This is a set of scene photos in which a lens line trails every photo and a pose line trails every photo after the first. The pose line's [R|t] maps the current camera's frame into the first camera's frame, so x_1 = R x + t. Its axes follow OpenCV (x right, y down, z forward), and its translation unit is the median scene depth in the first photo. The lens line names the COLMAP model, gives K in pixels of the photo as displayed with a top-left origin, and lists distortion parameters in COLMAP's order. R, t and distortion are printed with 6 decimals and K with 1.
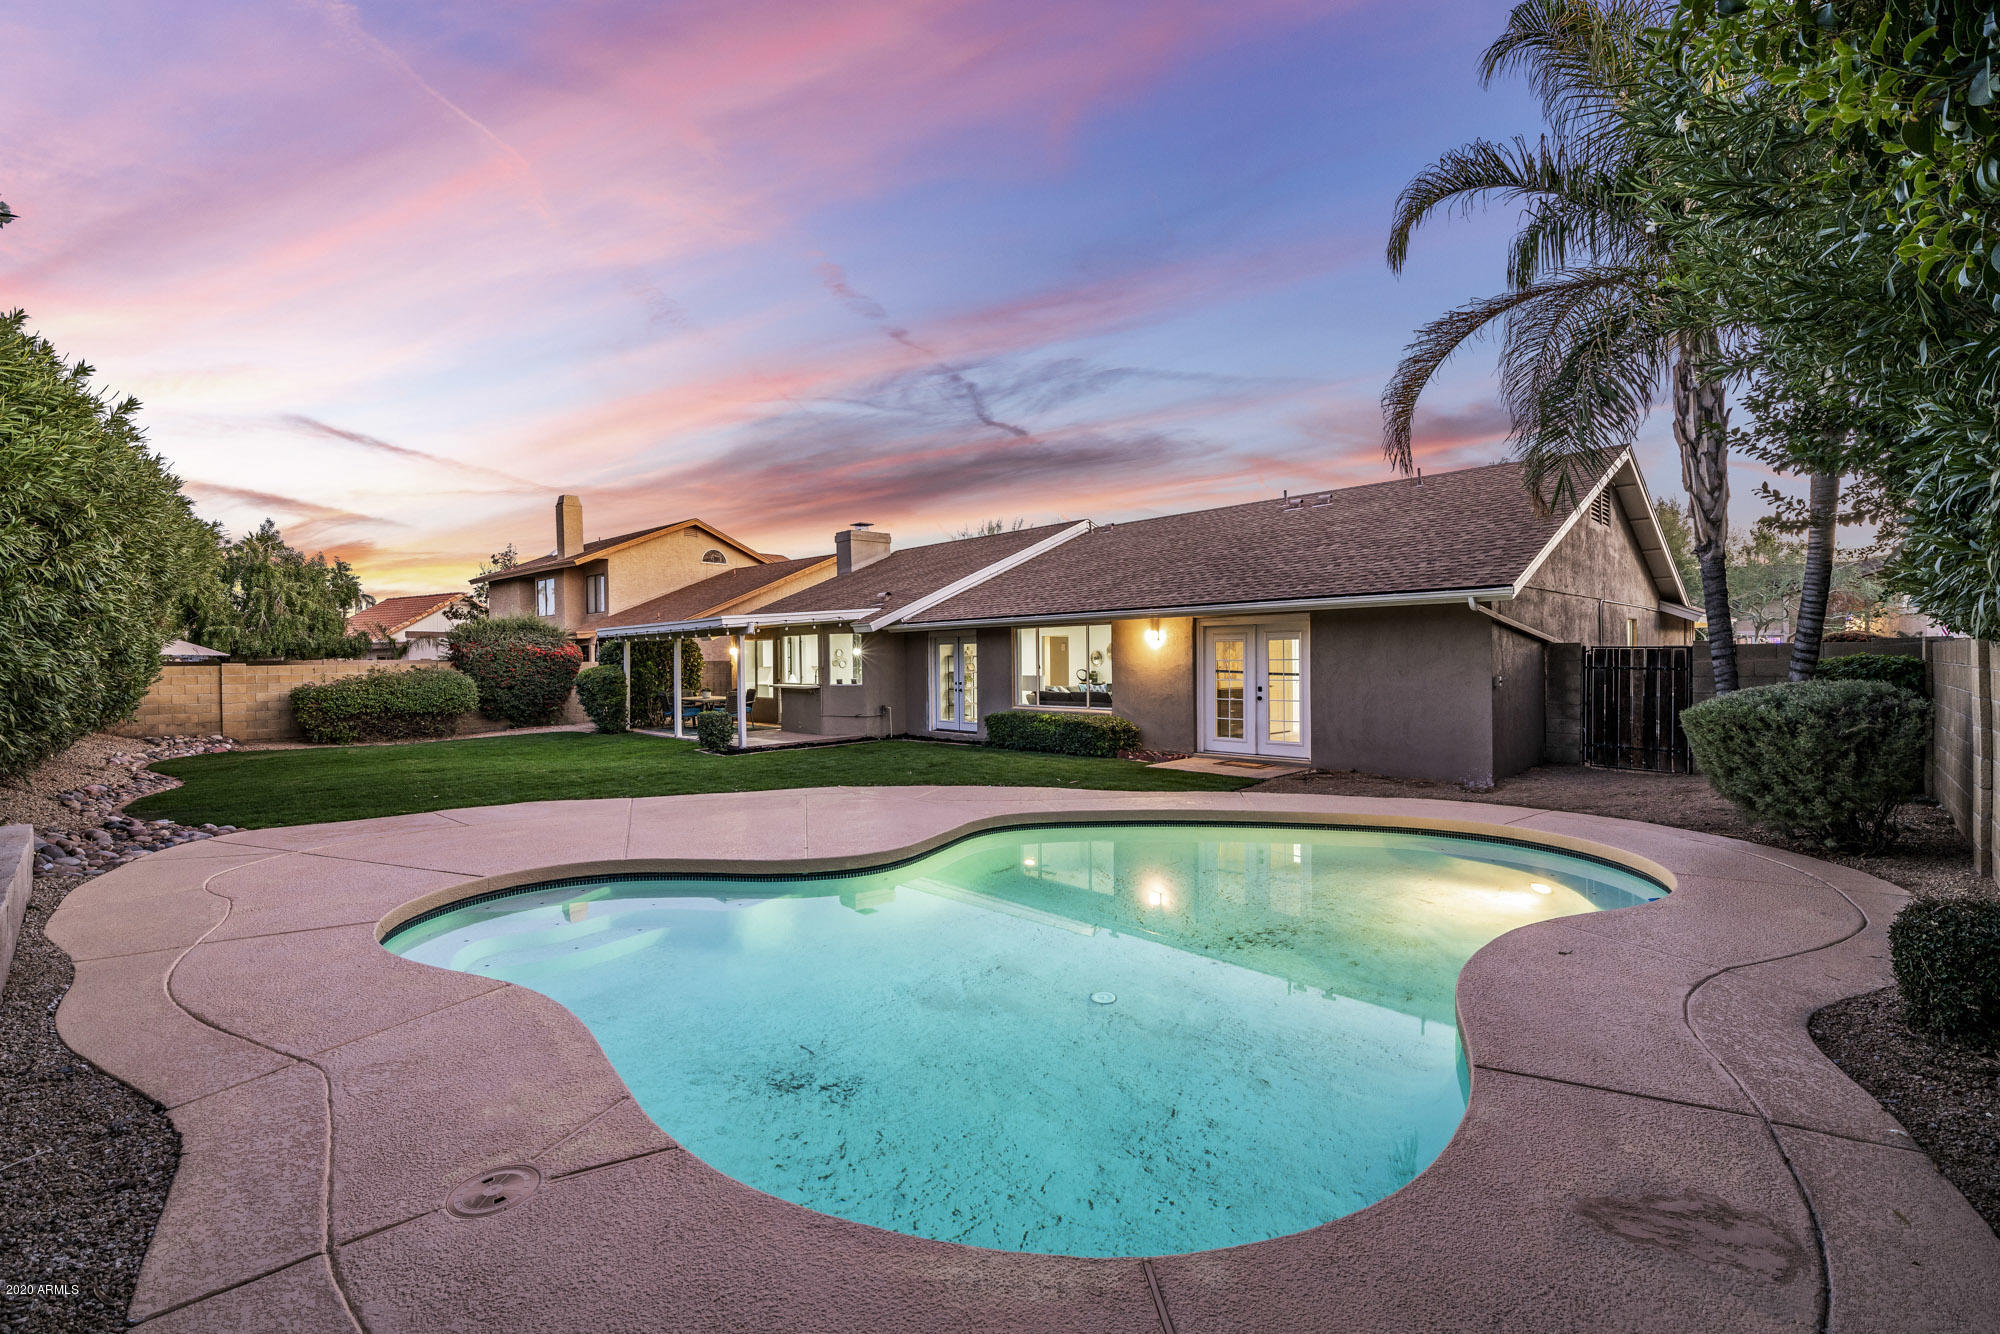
lens RADIAL K [[862.1, 0, 1006.6], [0, 862.1, 671.4], [0, 0, 1]] dist [-0.006764, -0.000311]
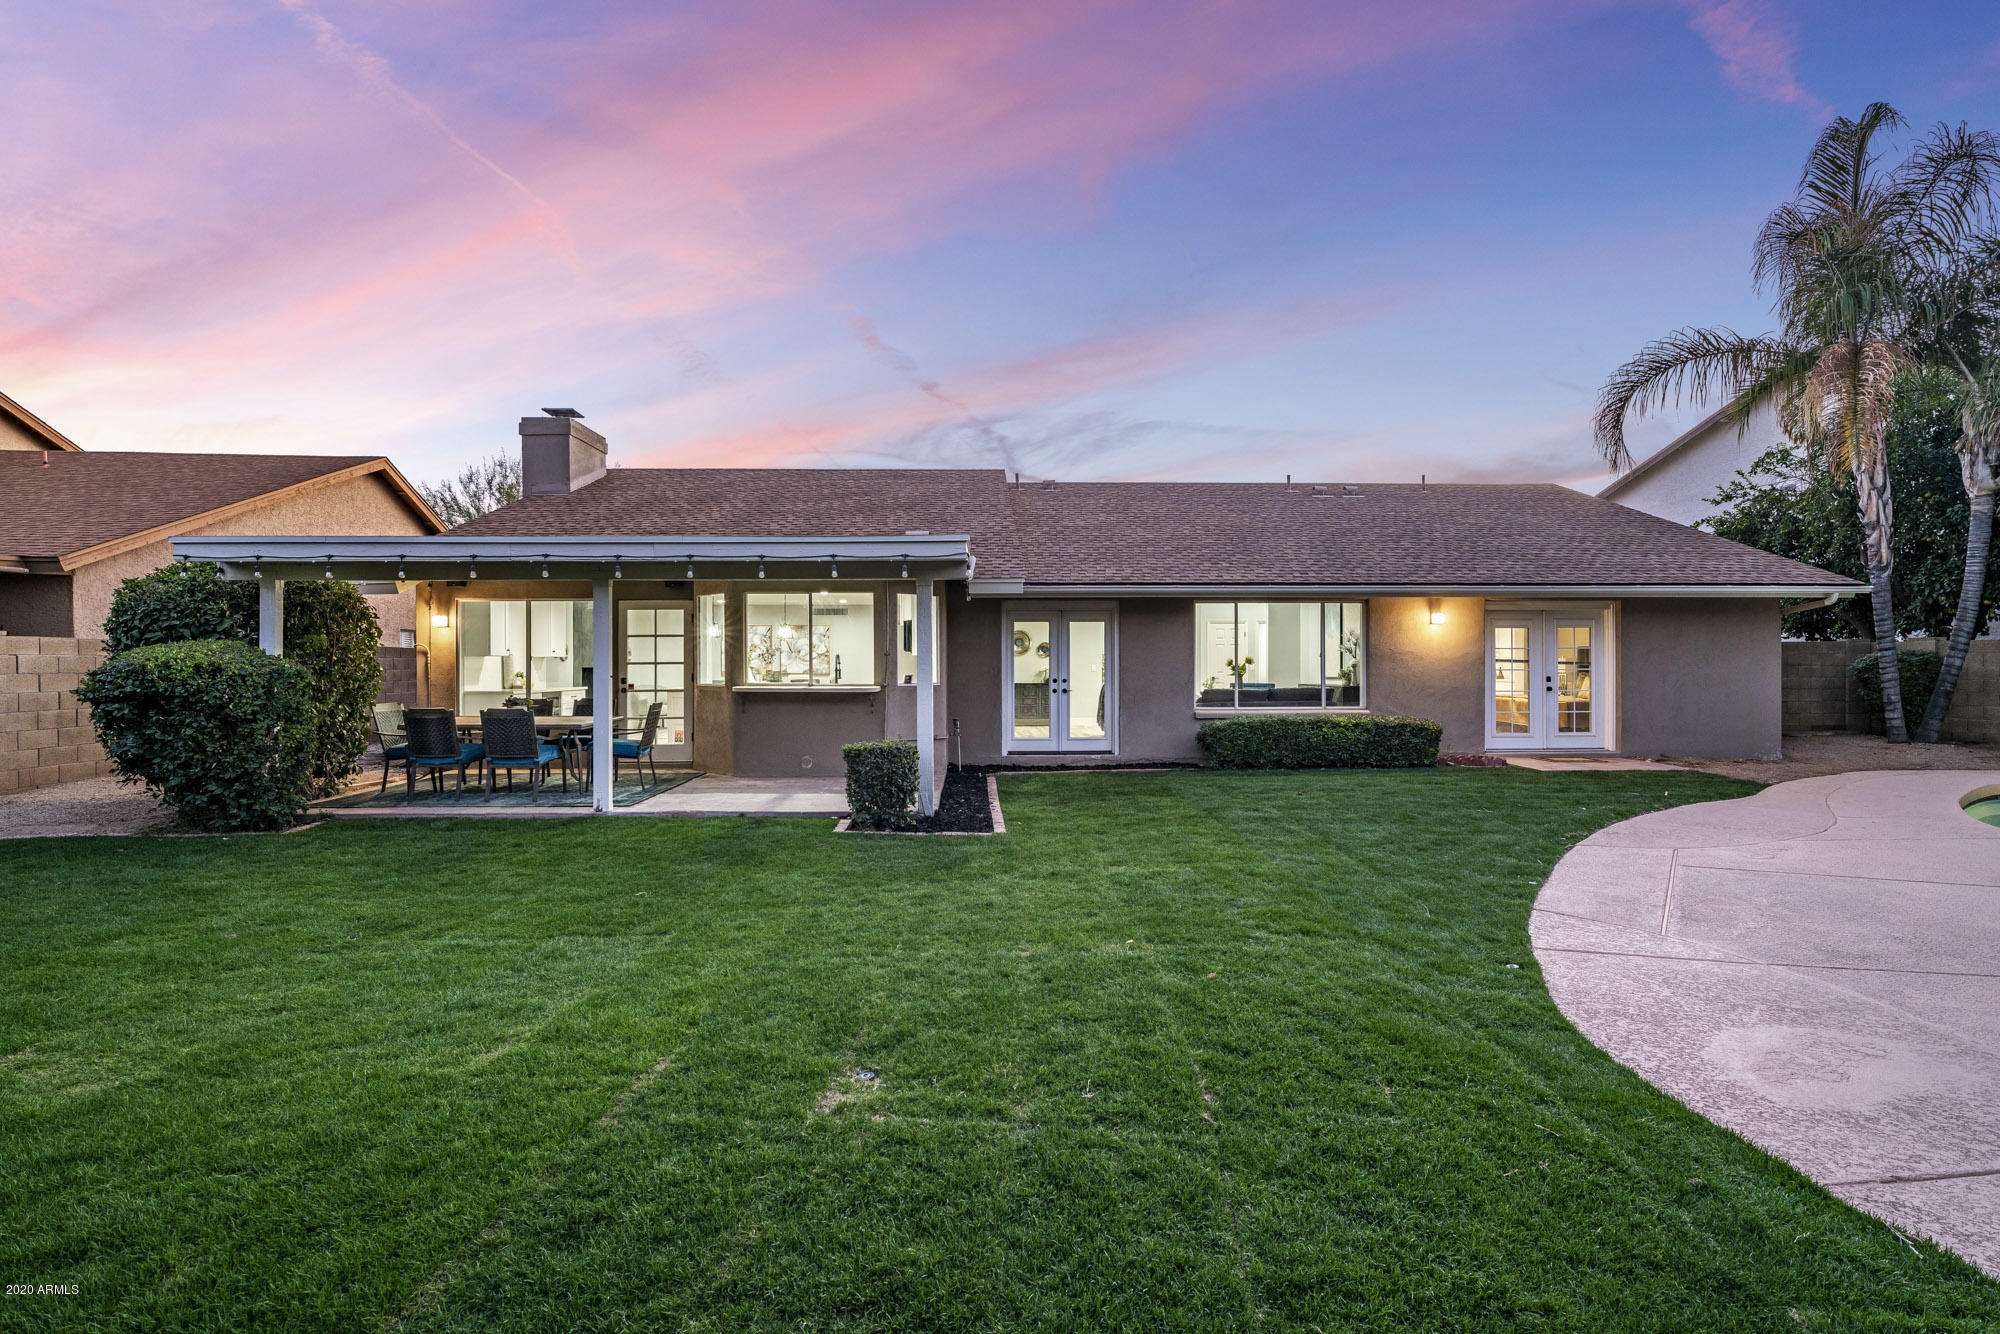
lens RADIAL K [[862.1, 0, 996.6], [0, 862.1, 669.2], [0, 0, 1]] dist [-0.006764, -0.000311]
pose [[0.662480, 0.005622, 0.749058, -0.663838], [0.005052, 0.999916, -0.011973, 0.014630], [-0.749062, 0.011716, 0.662396, 0.669851]]
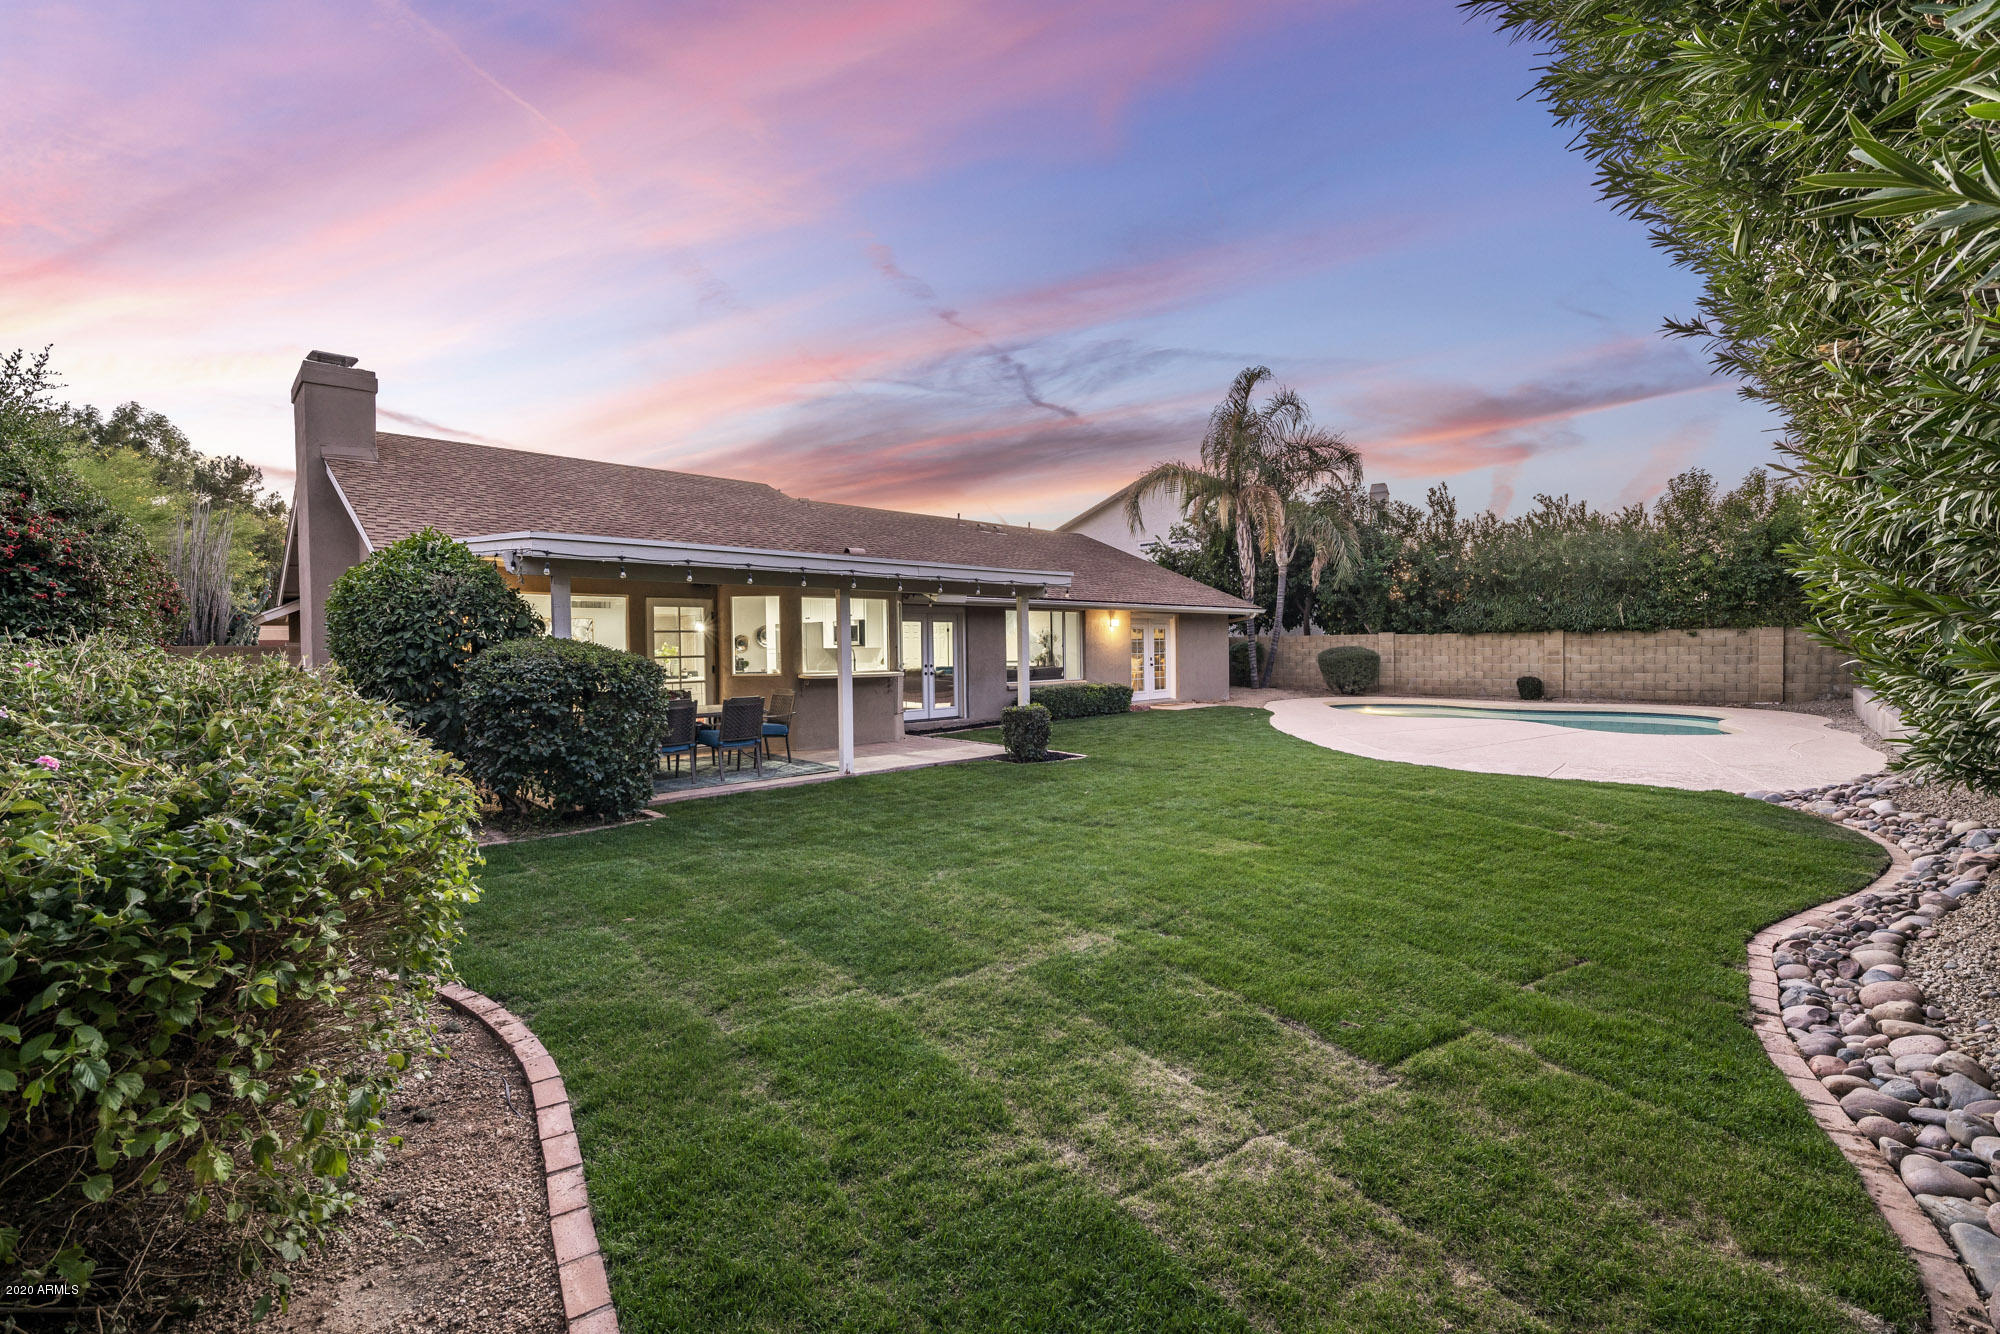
lens RADIAL K [[862.1, 0, 994.9], [0, 862.1, 653.1], [0, 0, 1]] dist [-0.006764, -0.000311]
pose [[-0.017772, 0.003425, 0.999836, -1.080146], [0.024602, 0.999693, -0.002987, 0.005289], [-0.999539, 0.024545, -0.017850, 1.071976]]
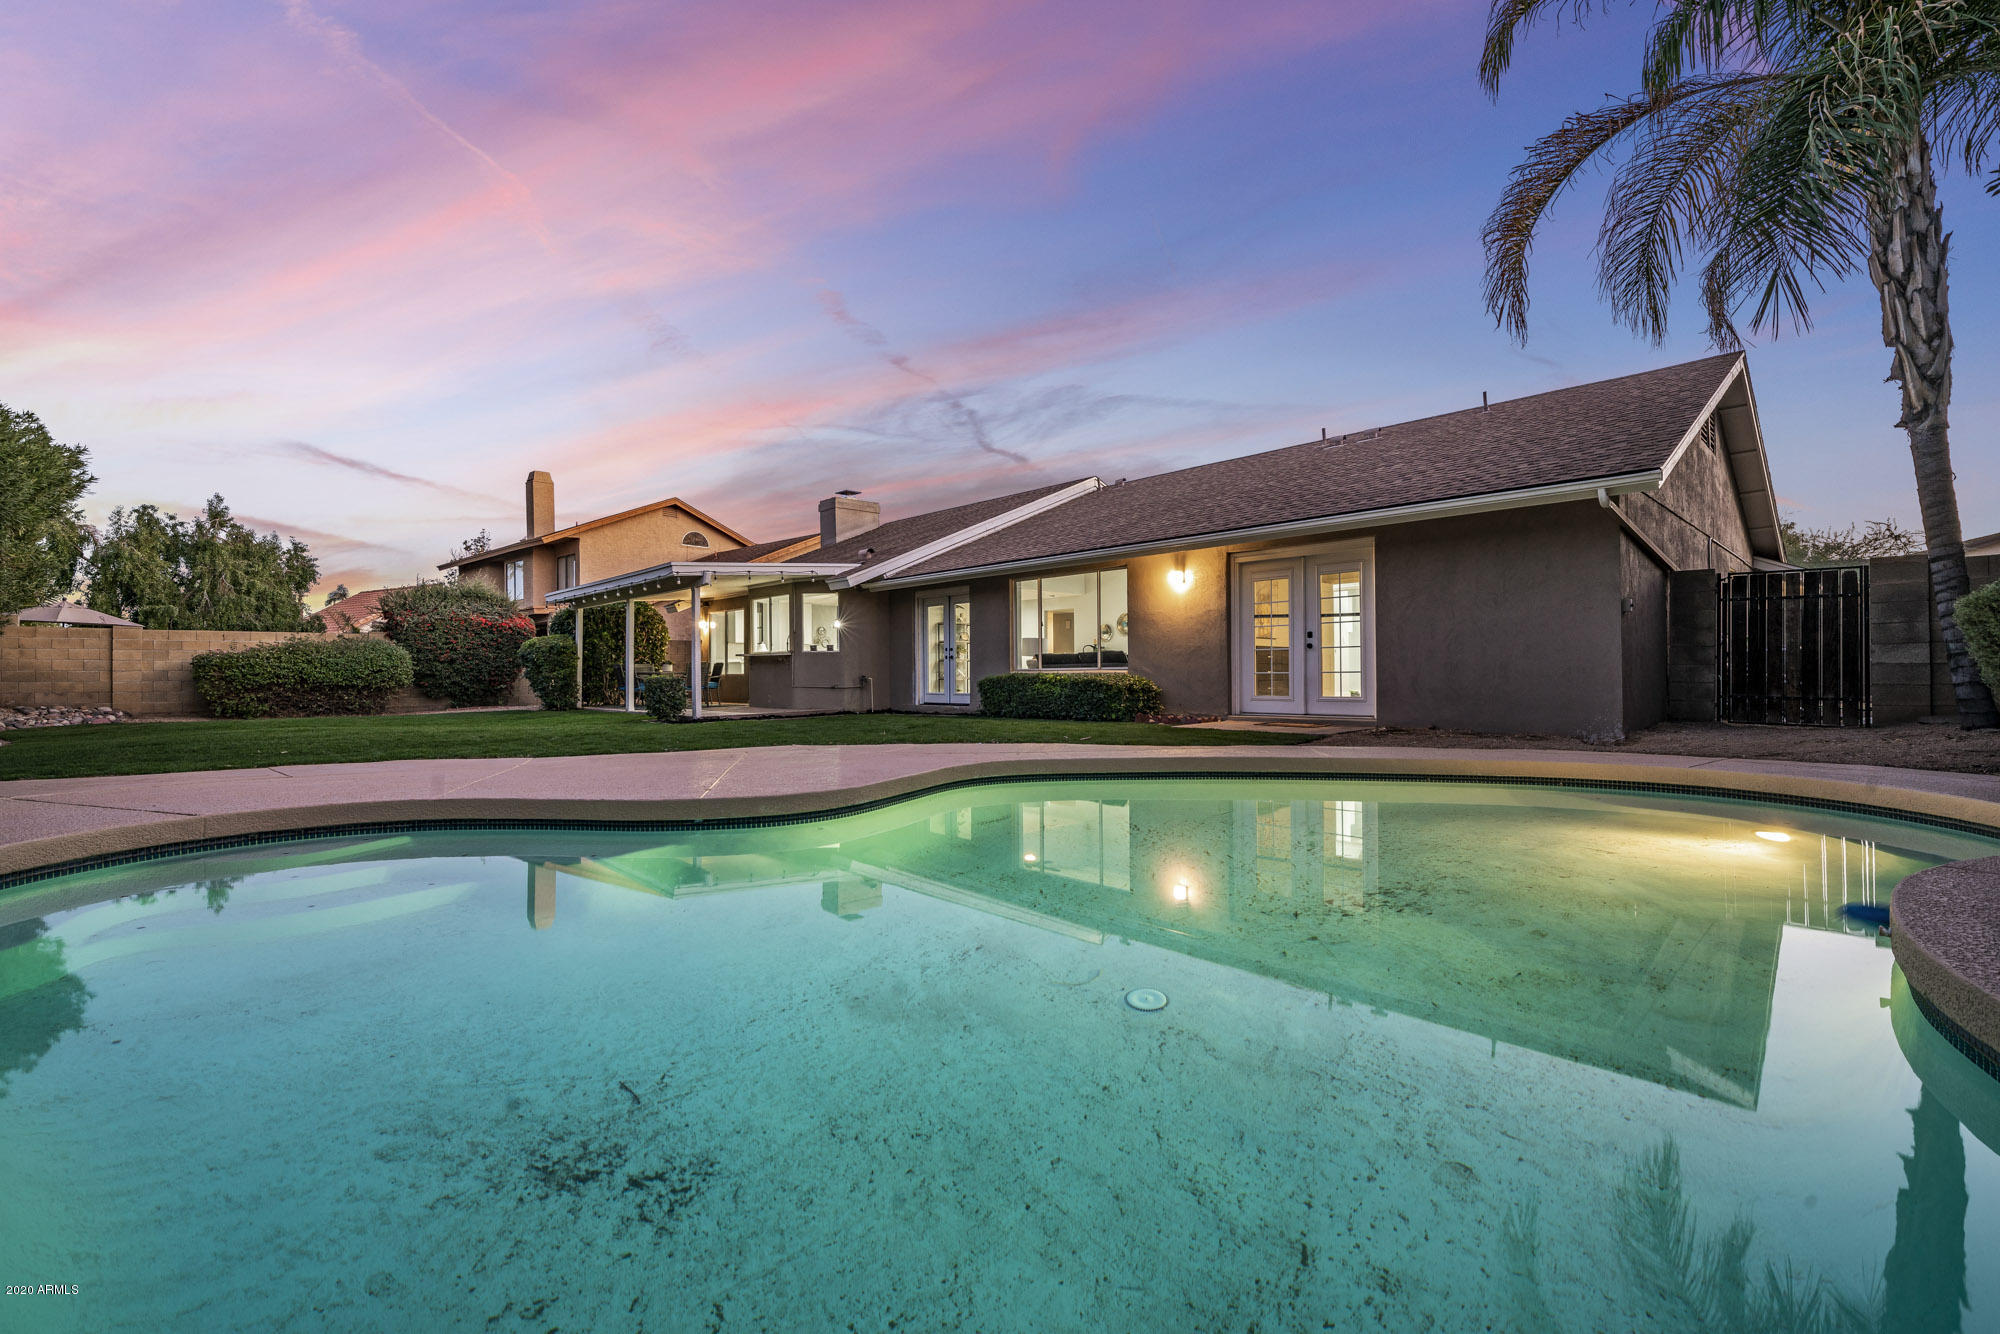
lens RADIAL K [[862.1, 0, 1001.7], [0, 862.1, 664.1], [0, 0, 1]] dist [-0.006764, -0.000311]
pose [[0.999981, 0.001645, -0.005894, 0.003191], [-0.001789, 0.999696, -0.024583, 0.056288], [0.005852, 0.024593, 0.999680, 0.142119]]
